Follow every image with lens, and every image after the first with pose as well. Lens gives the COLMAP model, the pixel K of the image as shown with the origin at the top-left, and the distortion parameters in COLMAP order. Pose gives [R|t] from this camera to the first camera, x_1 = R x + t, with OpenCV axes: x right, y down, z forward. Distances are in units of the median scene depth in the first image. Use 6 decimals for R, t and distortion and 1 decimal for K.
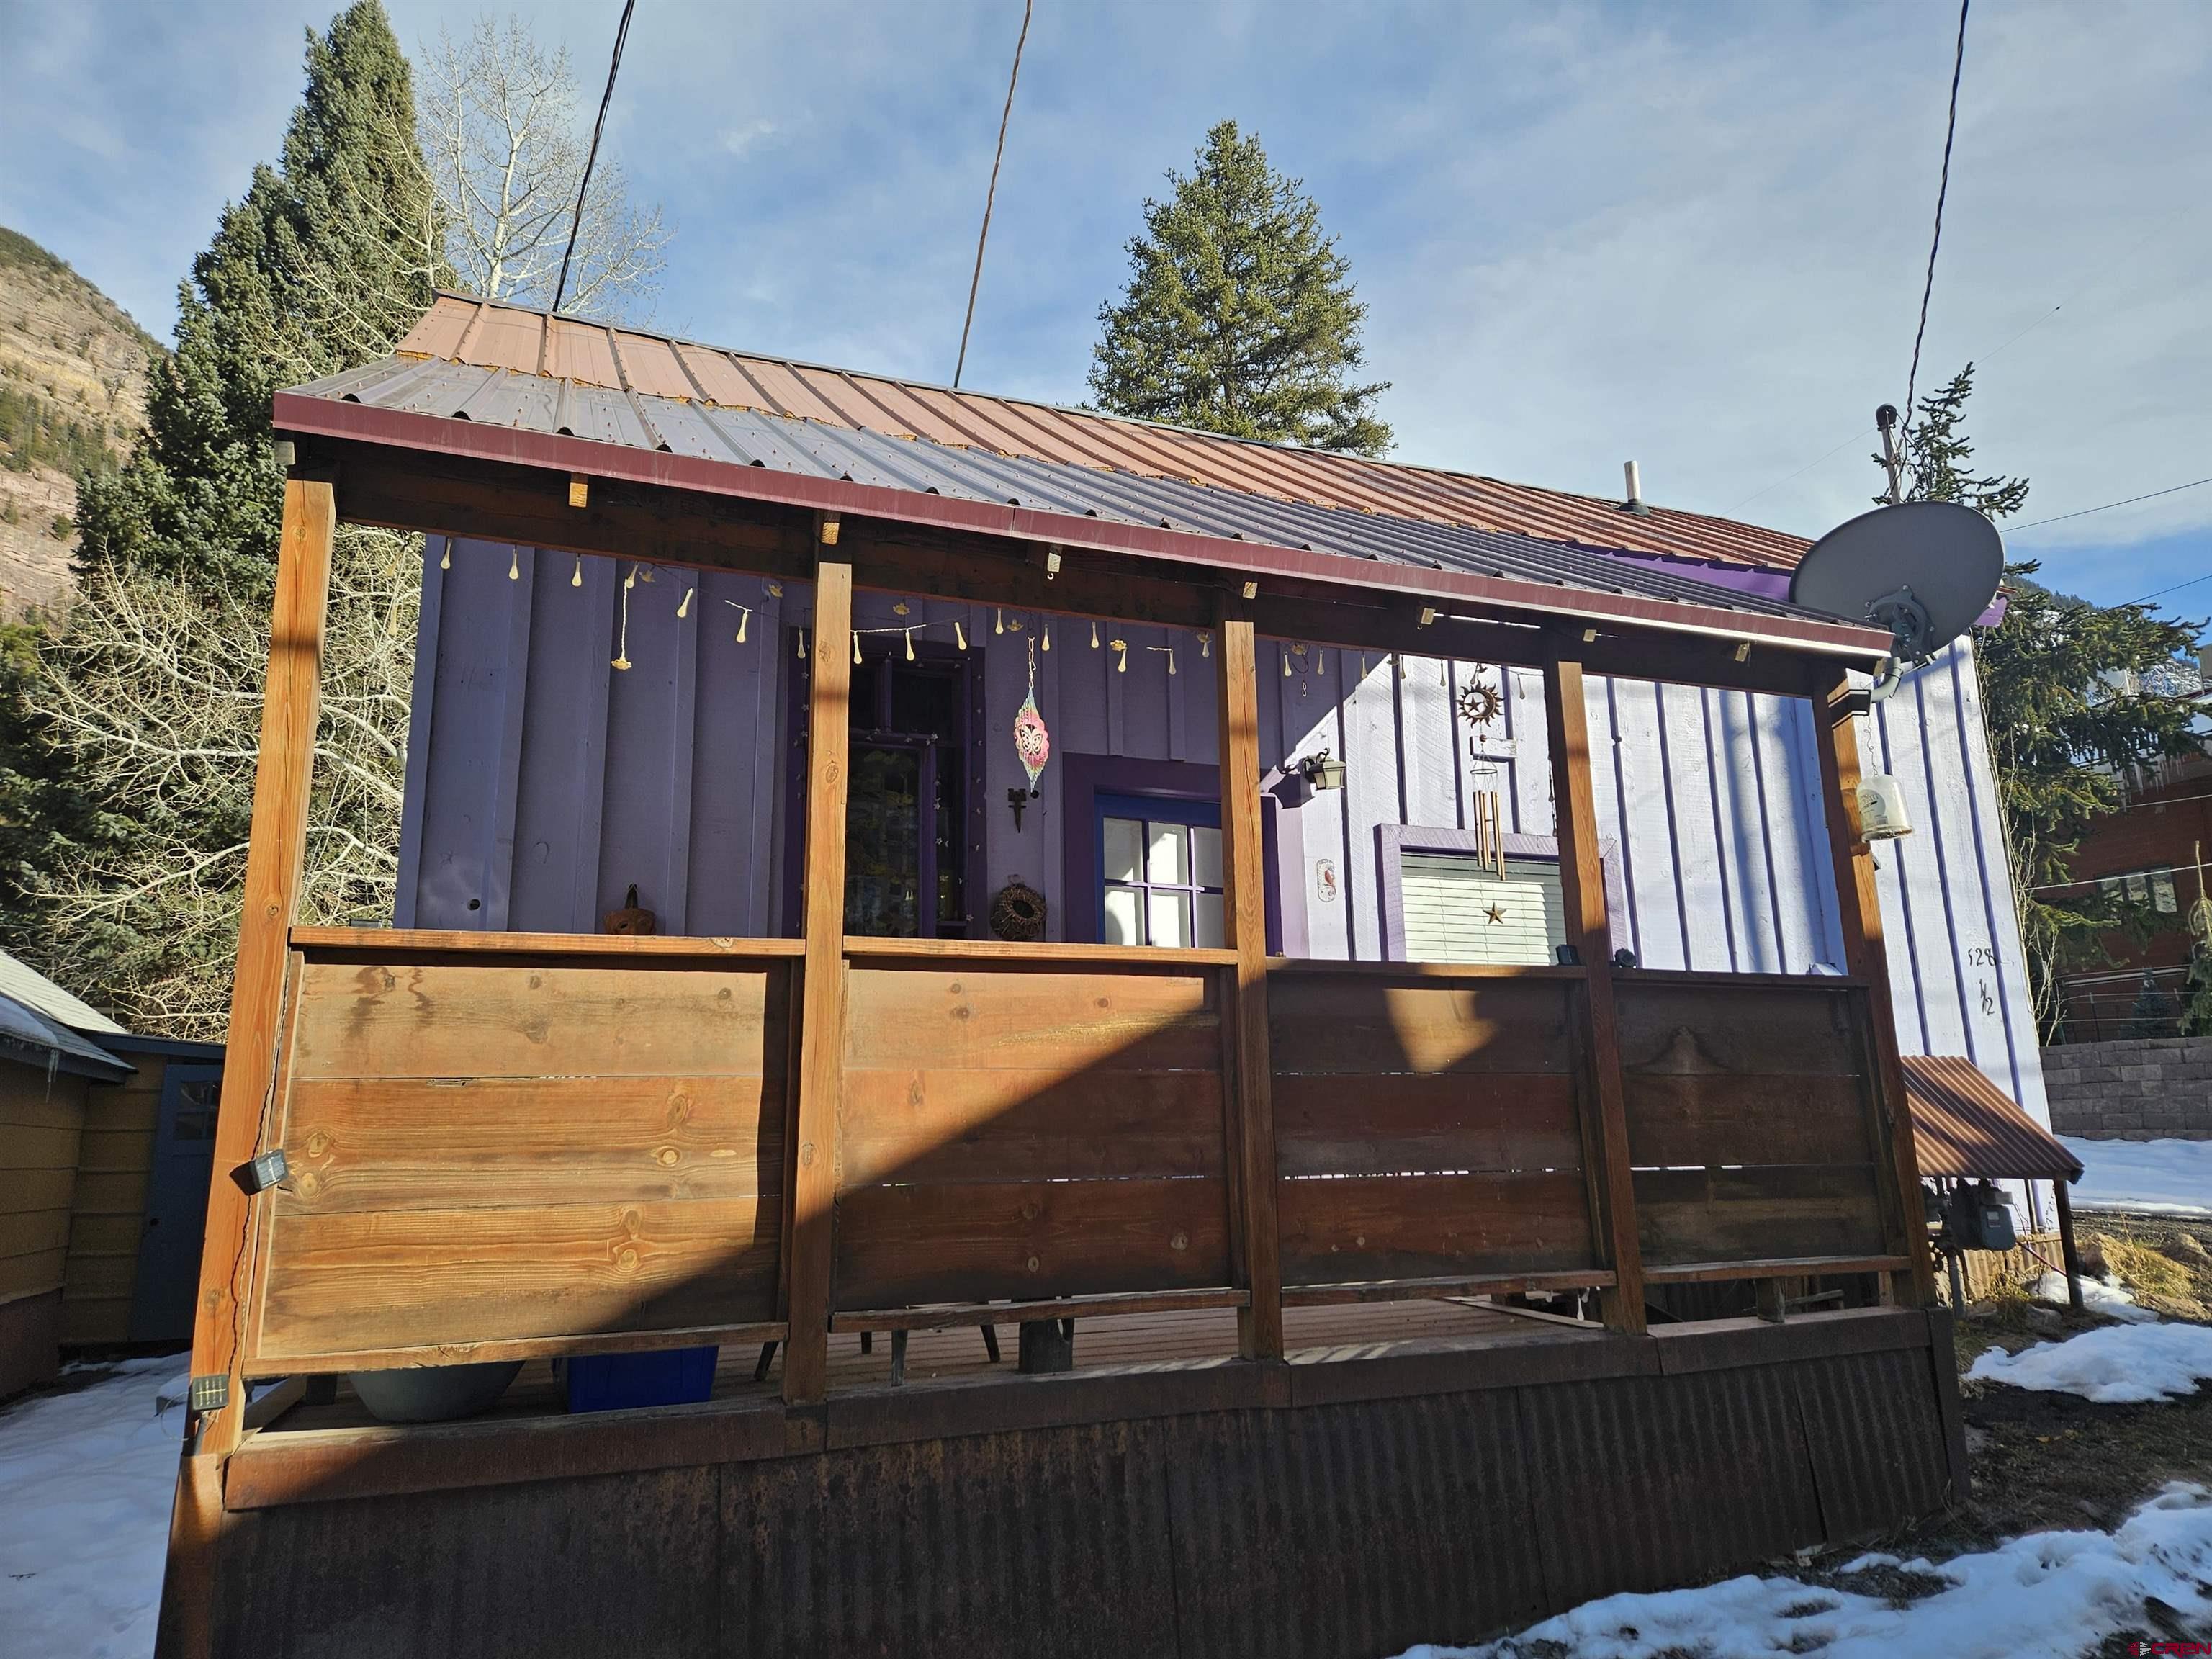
lens RADIAL K [[1462.0, 0, 1119.7], [0, 1462.0, 811.7], [0, 0, 1]] dist [0.070647, -0.054214]
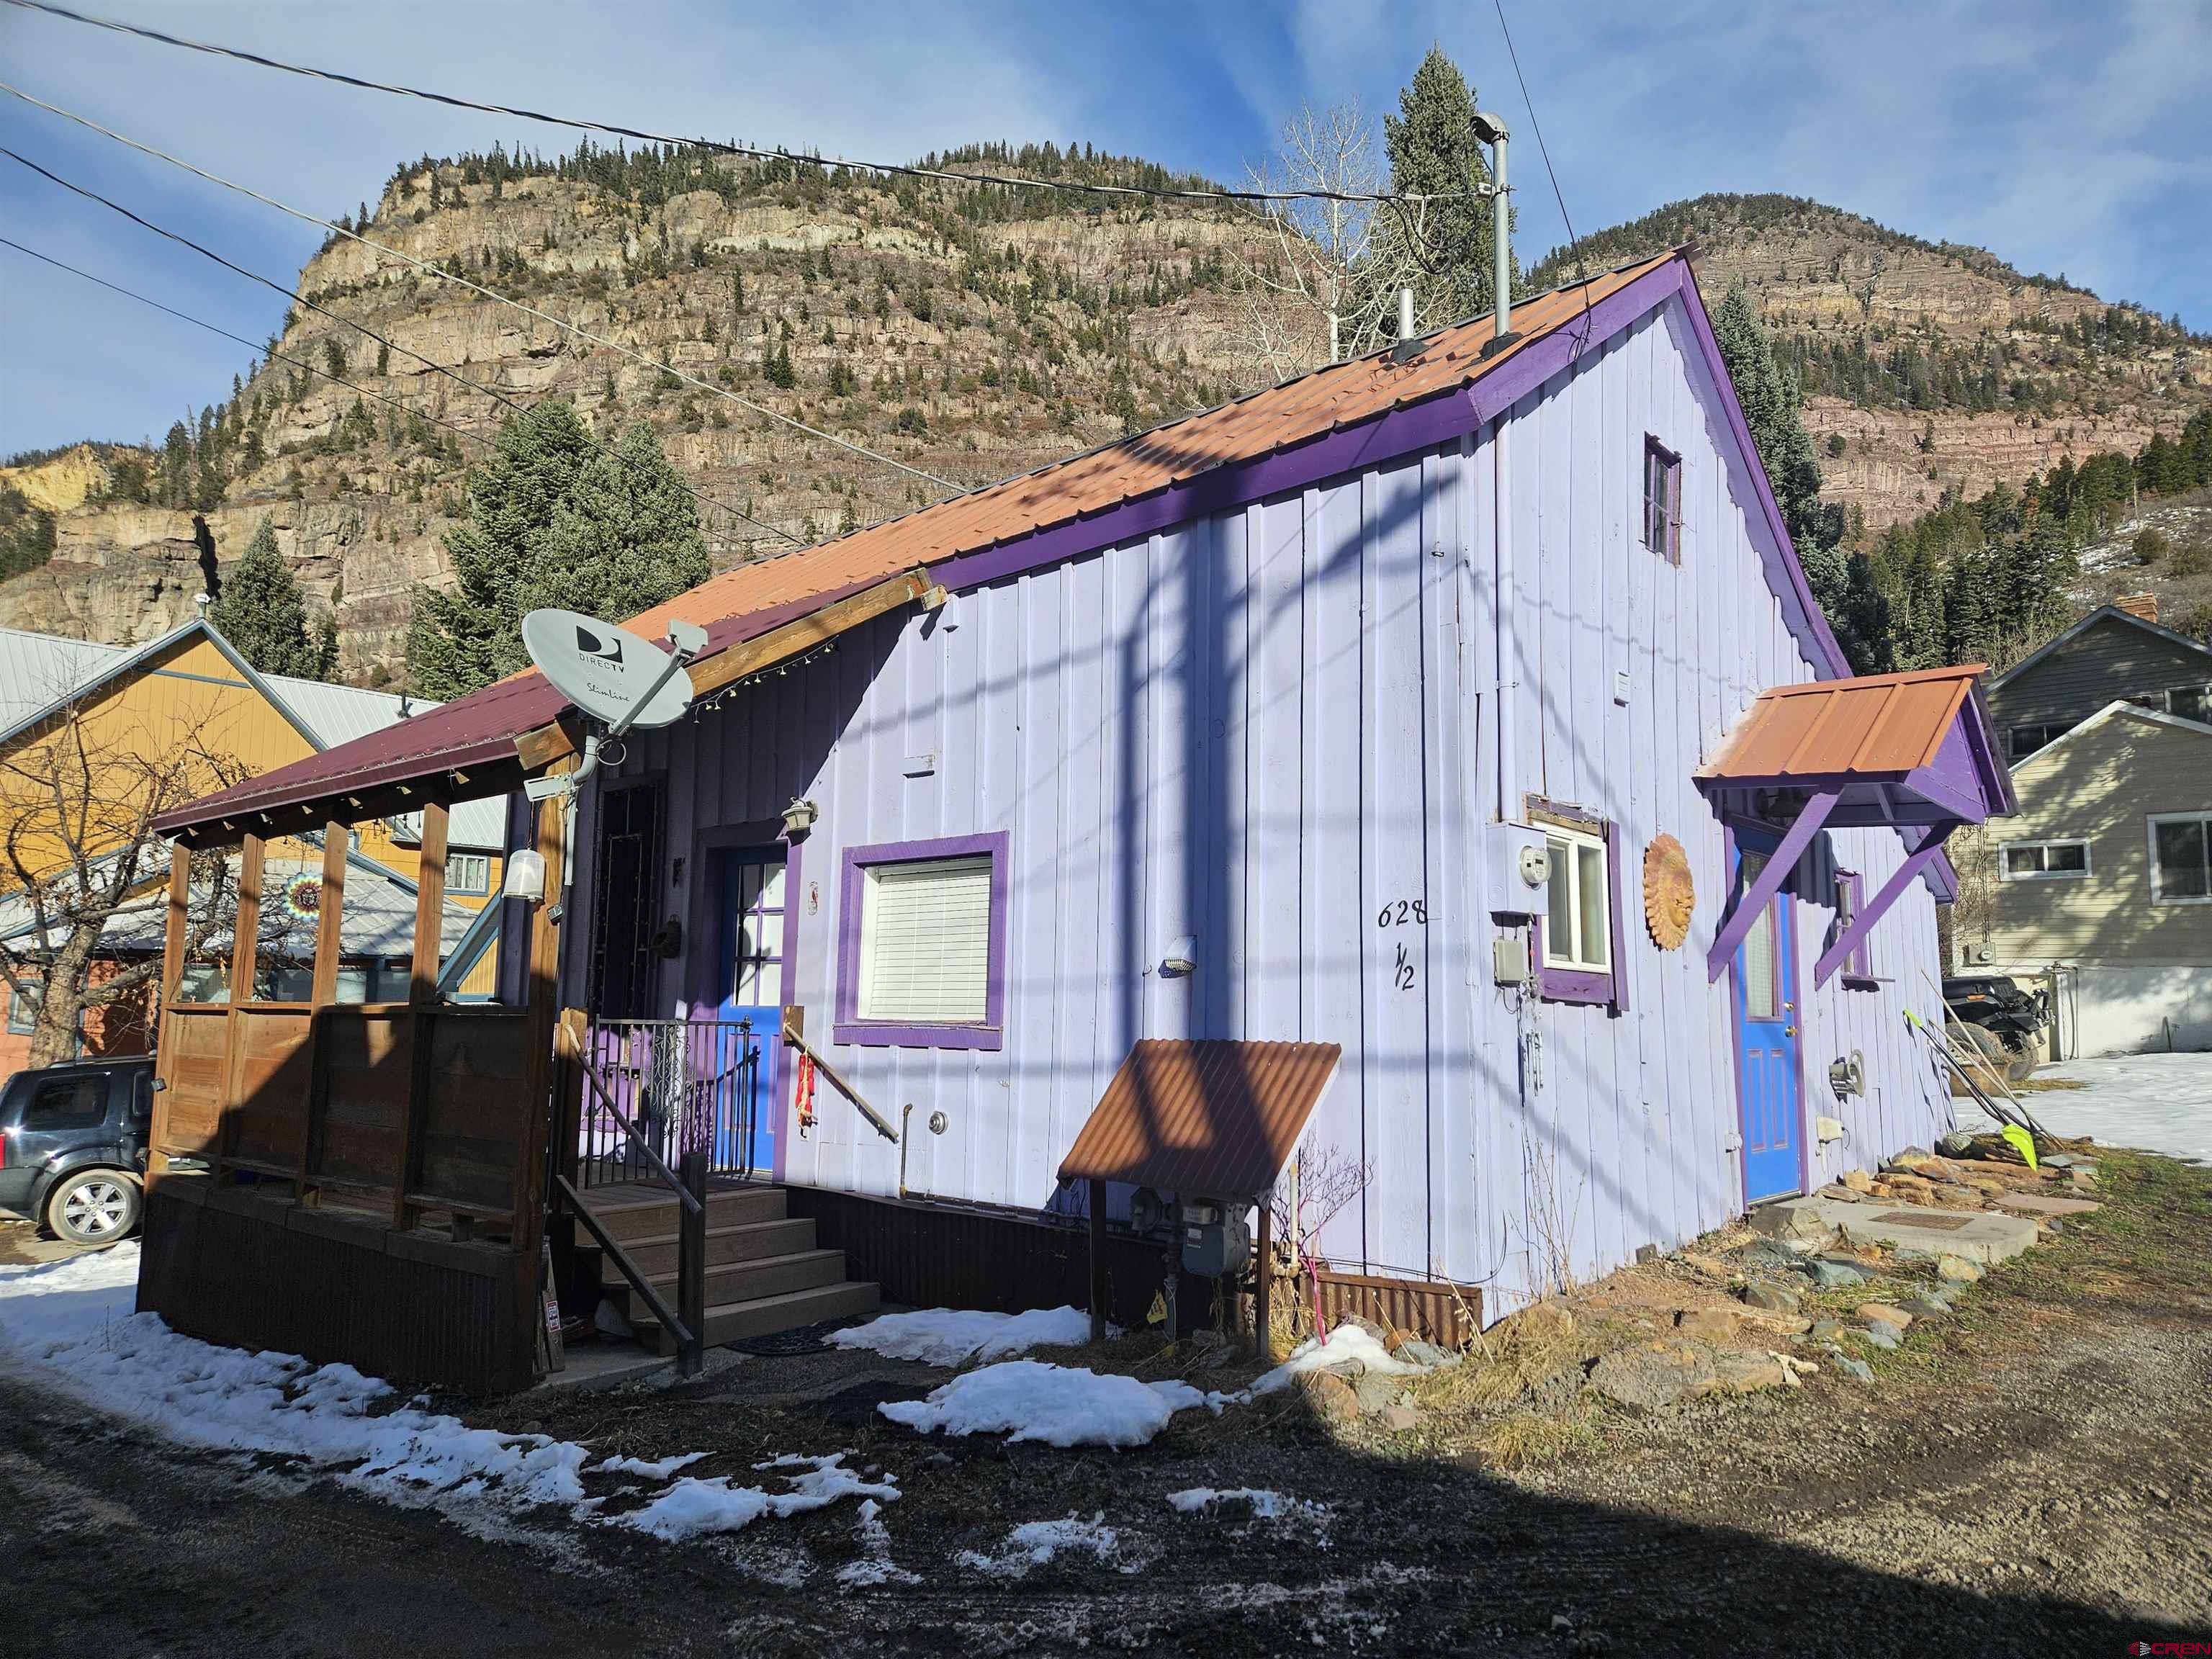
lens RADIAL K [[1462.0, 0, 1156.9], [0, 1462.0, 853.0], [0, 0, 1]] dist [0.070647, -0.054214]
pose [[0.458501, -0.068517, -0.886049, 1.427845], [0.175916, 0.984292, 0.014916, 0.041543], [0.871109, -0.162709, 0.463352, 0.666642]]
